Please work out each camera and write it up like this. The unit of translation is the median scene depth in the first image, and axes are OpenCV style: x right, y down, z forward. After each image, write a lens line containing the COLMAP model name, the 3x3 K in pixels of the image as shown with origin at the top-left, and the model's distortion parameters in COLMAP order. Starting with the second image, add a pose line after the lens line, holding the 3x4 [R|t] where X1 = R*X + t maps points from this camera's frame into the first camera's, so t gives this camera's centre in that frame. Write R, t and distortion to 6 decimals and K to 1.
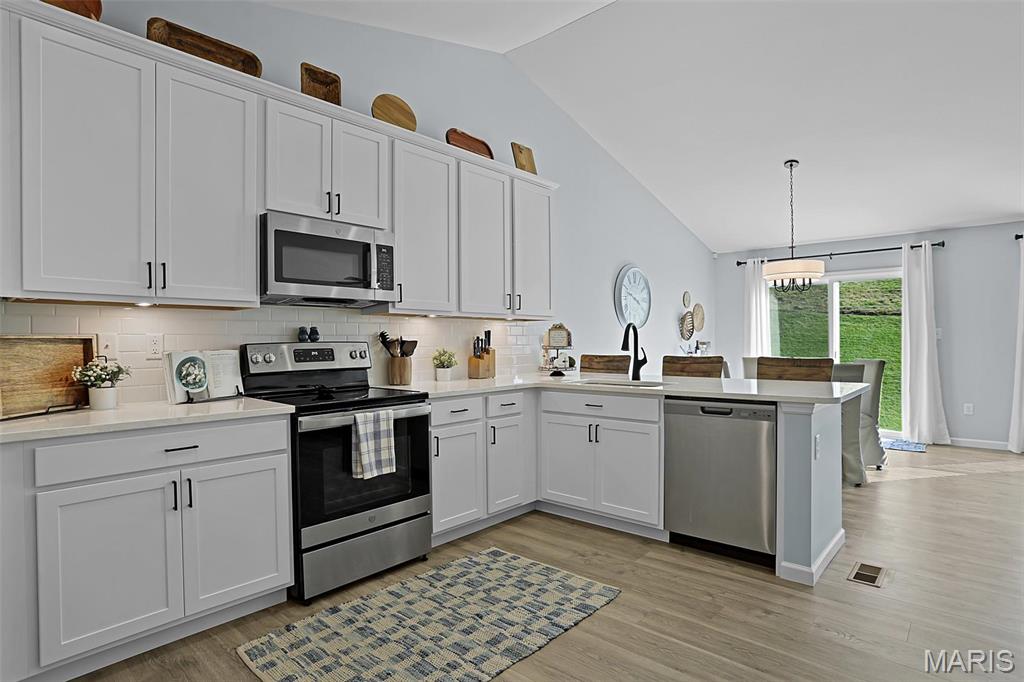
lens RADIAL K [[532.7, 0, 507.3], [0, 532.7, 341.0], [0, 0, 1]] dist [-0.045262, 0.000110]
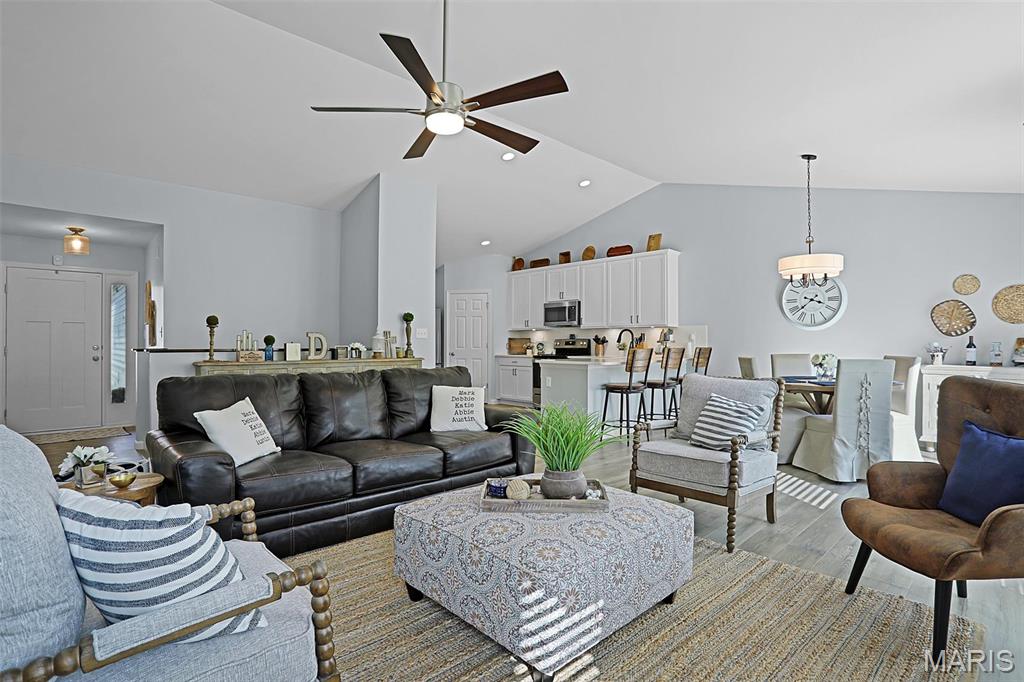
lens RADIAL K [[502.9, 0, 508.8], [0, 502.9, 341.9], [0, 0, 1]] dist [-0.072552, 0.029665]
pose [[-0.081248, 0.006489, -0.996673, 3.014272], [0.005423, 0.999967, 0.006069, -0.000925], [0.996679, -0.004912, -0.081280, 1.025931]]
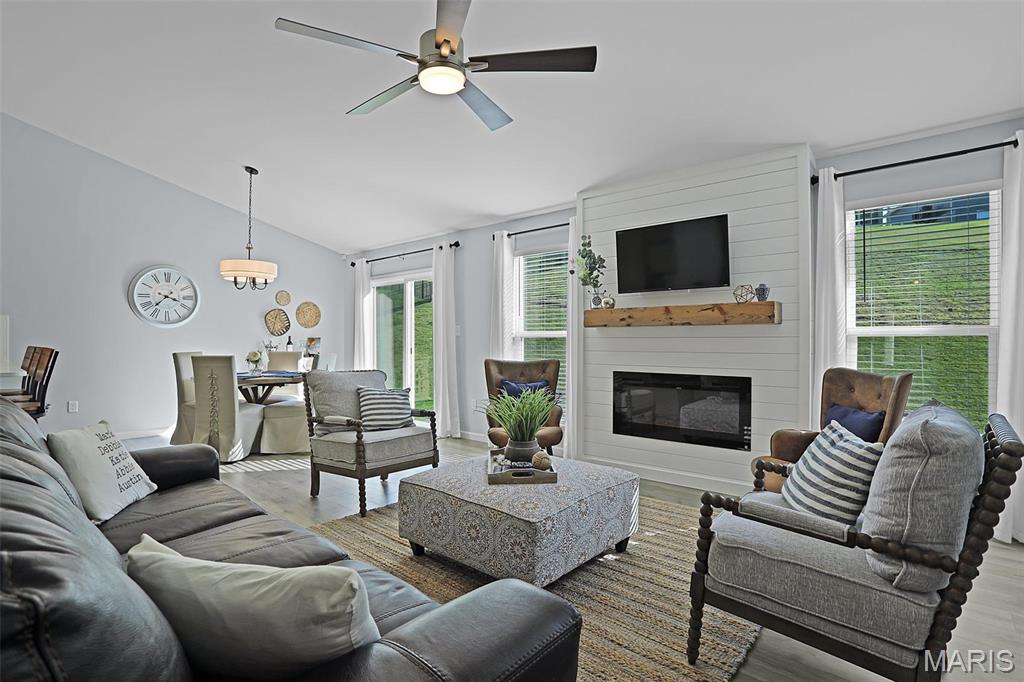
lens RADIAL K [[502.9, 0, 508.8], [0, 502.9, 341.9], [0, 0, 1]] dist [-0.072552, 0.029665]
pose [[0.999859, 0.010359, 0.013187, 2.126606], [-0.010405, 0.999940, 0.003430, 0.007469], [-0.013151, -0.003566, 0.999907, -0.029321]]
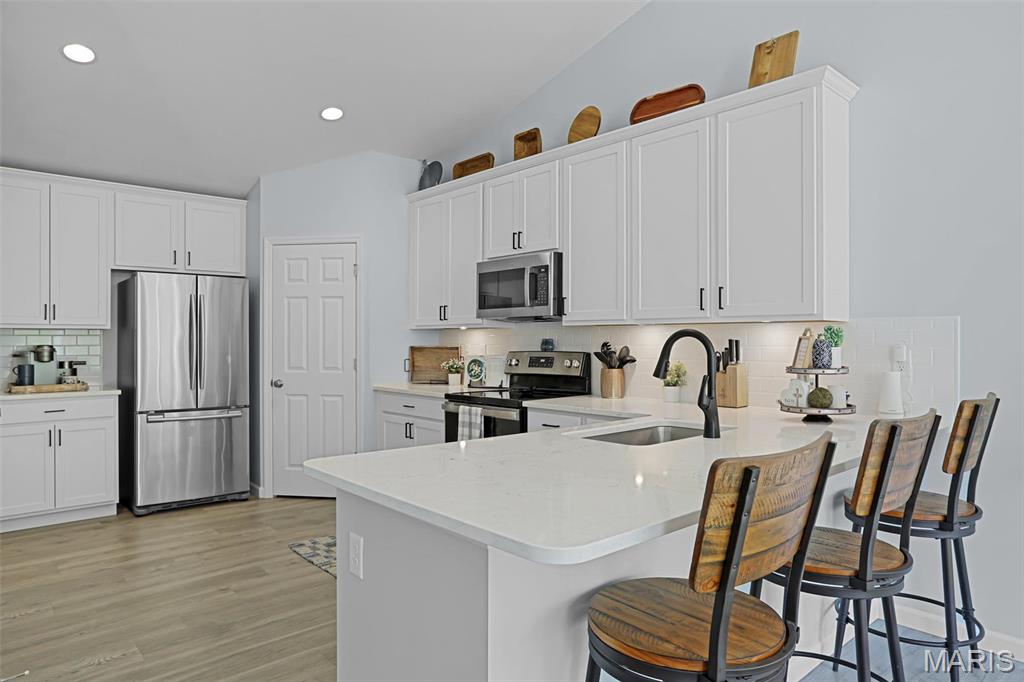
lens RADIAL K [[641.4, 0, 507.8], [0, 641.4, 332.2], [0, 0, 1]] dist [-0.047892, 0.037701]
pose [[-0.115270, -0.004527, -0.993324, 1.301664], [0.003484, 0.999982, -0.004962, -0.041171], [0.993328, -0.004033, -0.115252, 1.273297]]
